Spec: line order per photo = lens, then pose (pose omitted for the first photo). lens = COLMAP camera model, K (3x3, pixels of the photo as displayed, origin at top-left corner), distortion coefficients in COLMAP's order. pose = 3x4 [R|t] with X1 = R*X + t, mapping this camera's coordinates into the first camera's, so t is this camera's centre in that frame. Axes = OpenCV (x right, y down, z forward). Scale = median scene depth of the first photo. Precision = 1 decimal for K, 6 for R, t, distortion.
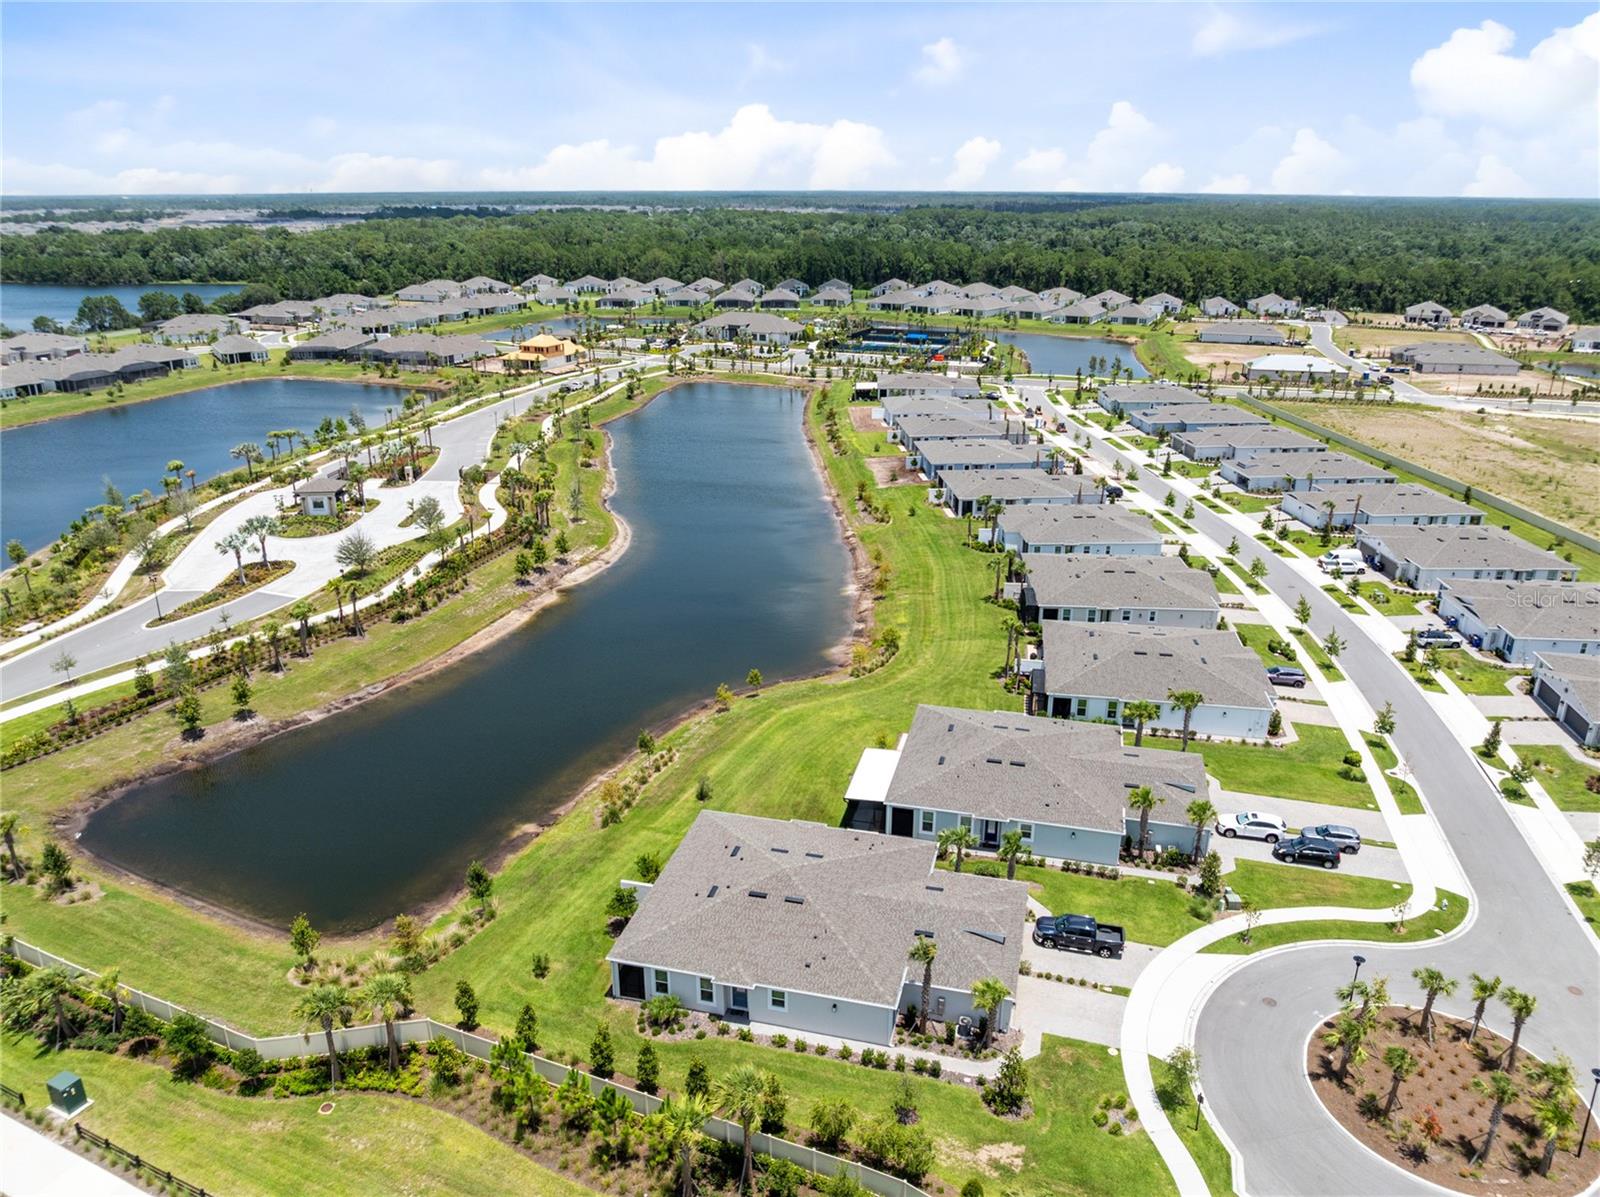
lens RADIAL K [[1121.5, 0, 800.0], [0, 1121.5, 598.5], [0, 0, 1]] dist [-0.037098, -0.001935]
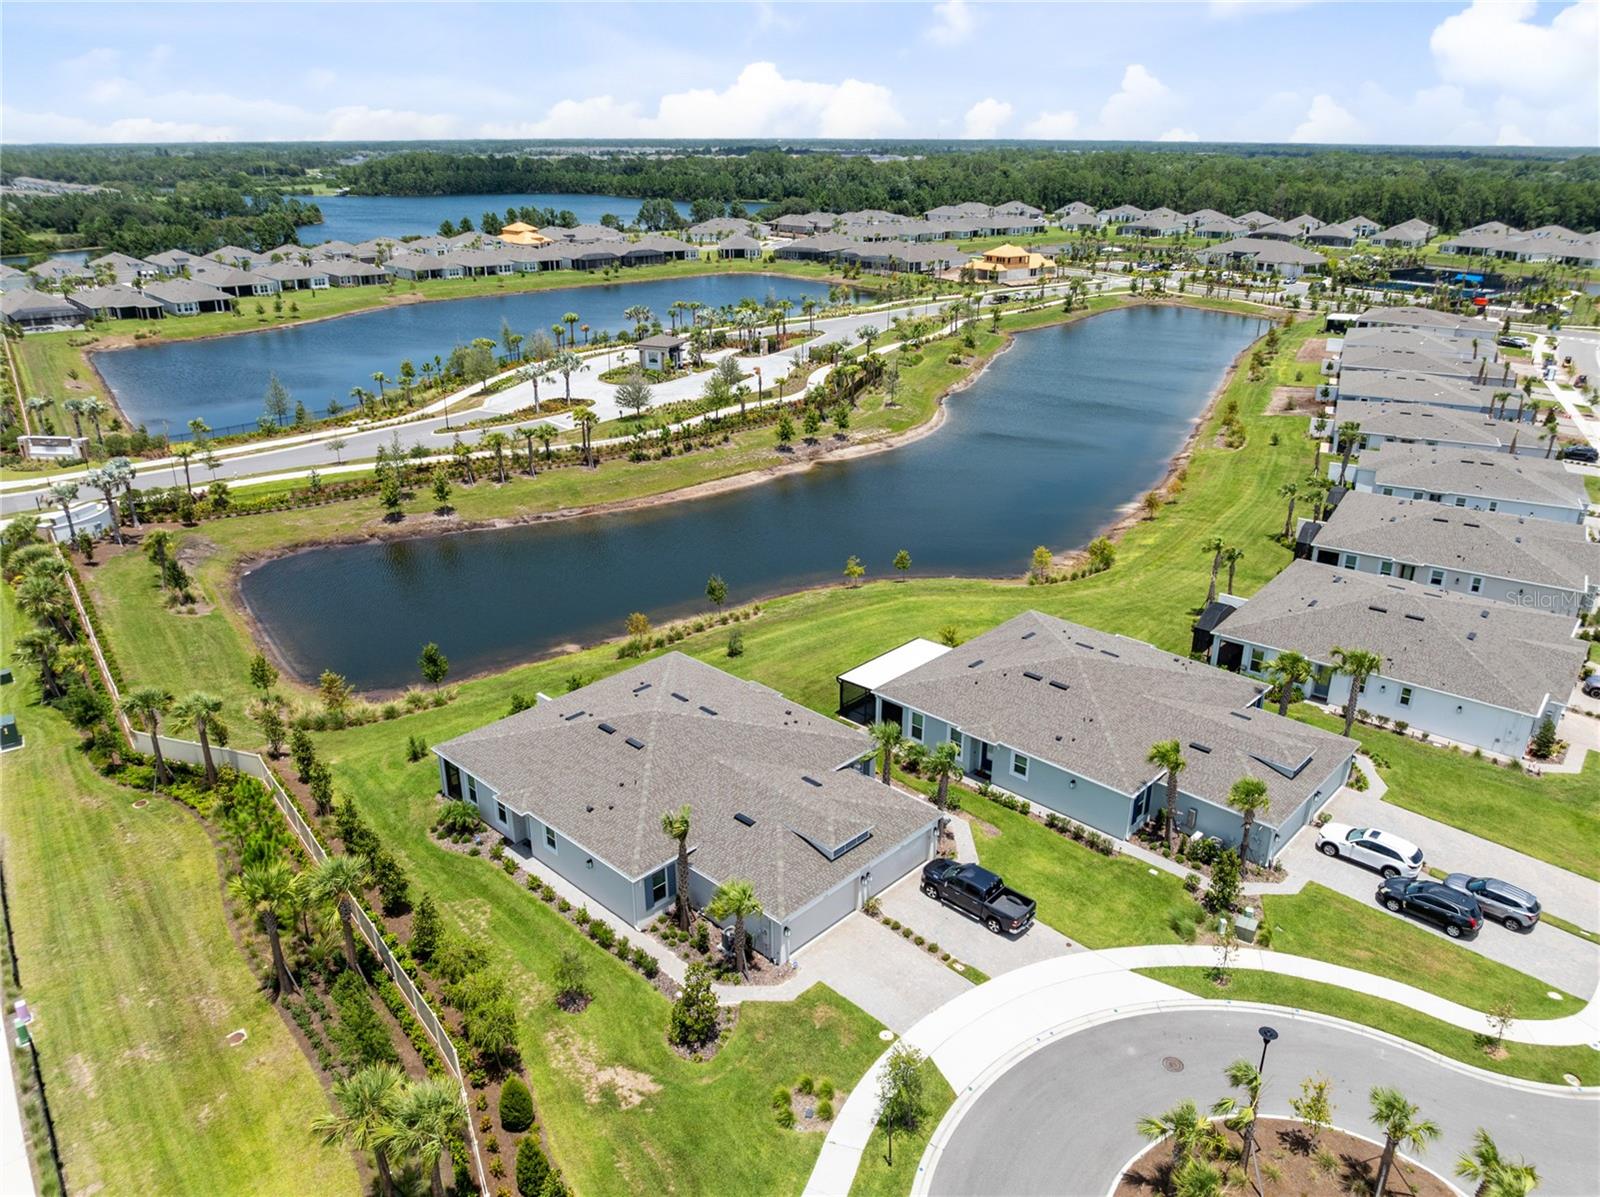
lens RADIAL K [[1133.9, 0, 800.0], [0, 1133.9, 598.5], [0, 0, 1]] dist [-0.003147, -0.056116]
pose [[0.873092, 0.181490, -0.452516, 0.302527], [-0.165455, 0.983349, 0.075160, 0.048410], [0.458622, 0.009249, 0.888583, 0.186562]]
